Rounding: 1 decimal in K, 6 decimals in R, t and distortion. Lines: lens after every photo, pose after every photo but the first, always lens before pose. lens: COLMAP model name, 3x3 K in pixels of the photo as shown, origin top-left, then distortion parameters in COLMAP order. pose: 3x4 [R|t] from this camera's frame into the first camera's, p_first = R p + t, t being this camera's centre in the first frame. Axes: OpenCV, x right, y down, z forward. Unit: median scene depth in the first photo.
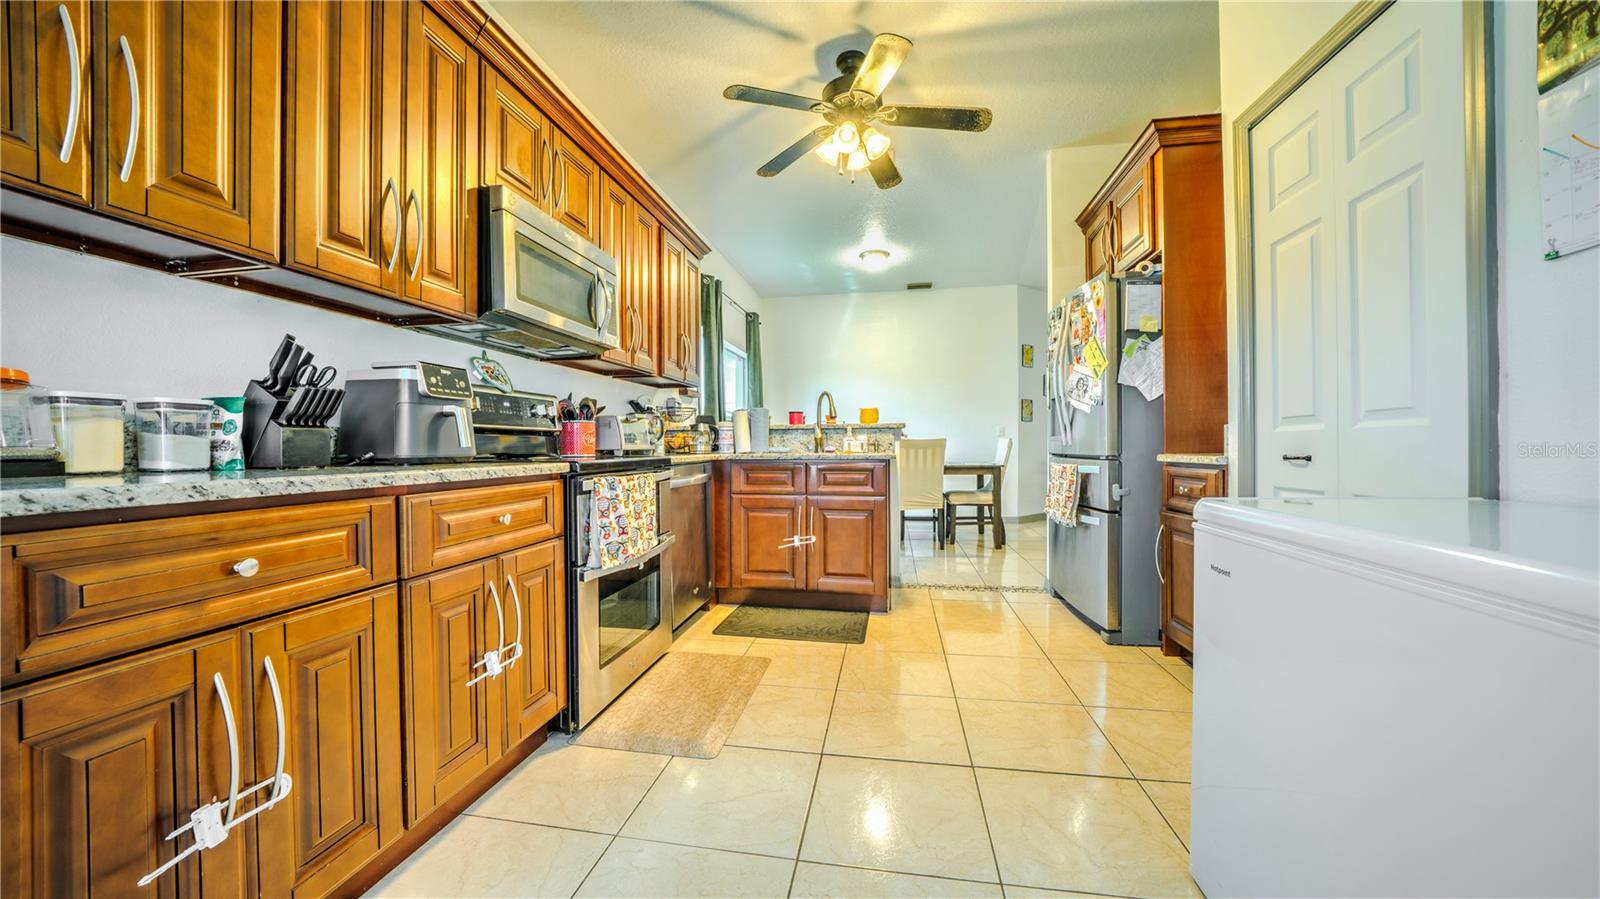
lens RADIAL K [[550.4, 0, 798.1], [0, 550.4, 451.1], [0, 0, 1]] dist [-0.021323, 0.000492]
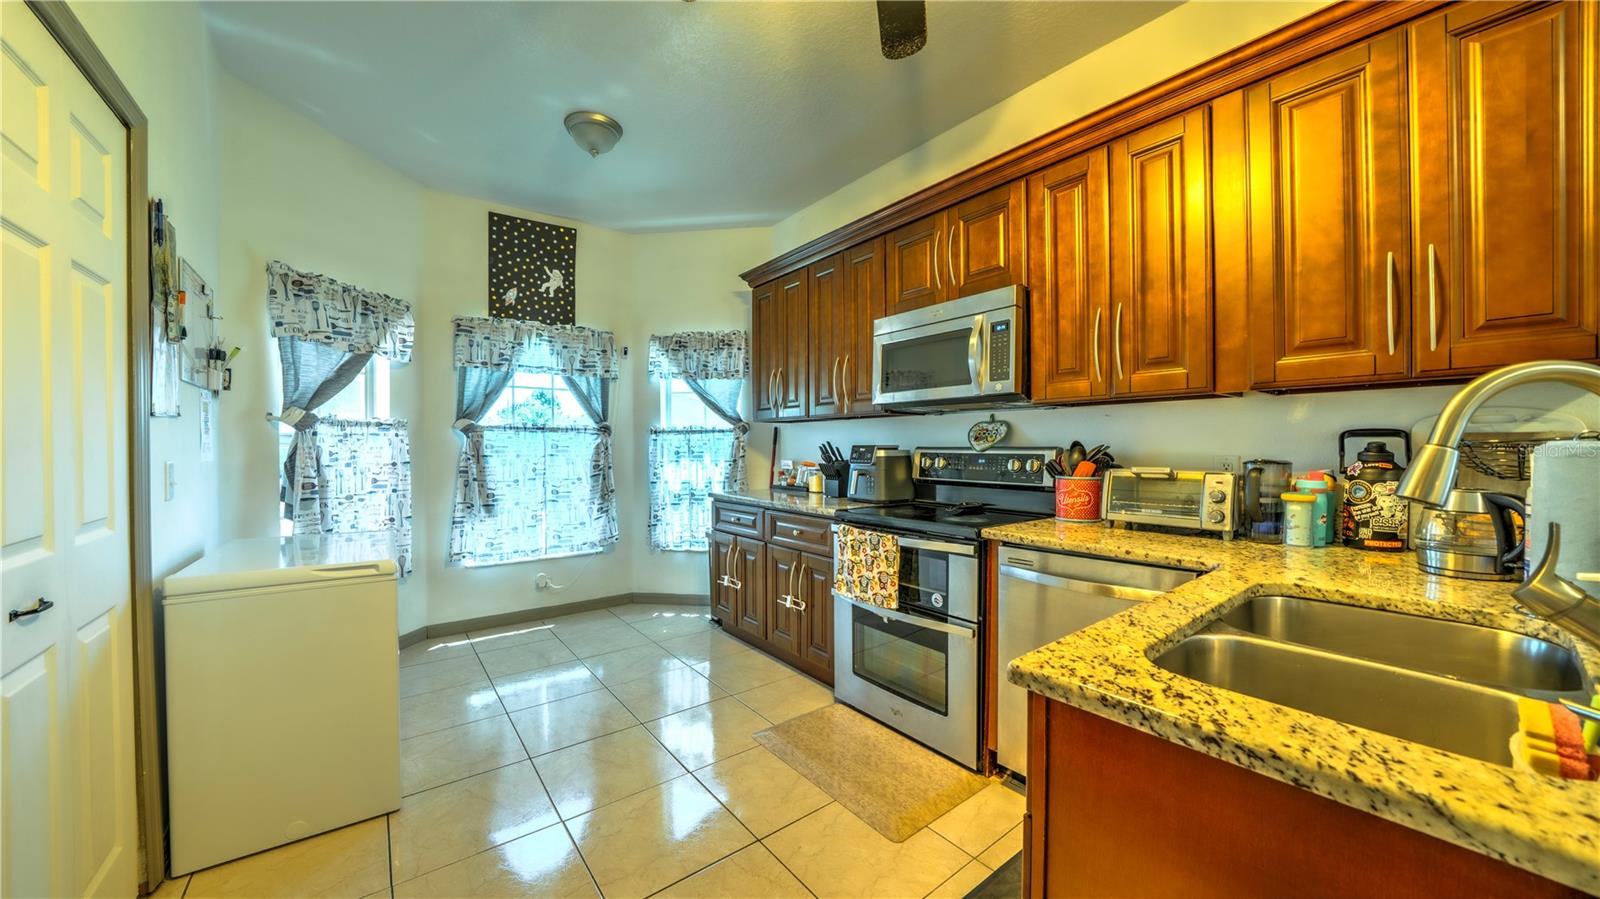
lens RADIAL K [[550.4, 0, 798.1], [0, 550.4, 451.1], [0, 0, 1]] dist [-0.021323, 0.000492]
pose [[-0.670164, 0.013341, -0.742093, 0.645310], [-0.001001, 0.999821, 0.018878, -0.143464], [0.742212, 0.013394, -0.670031, 1.672983]]
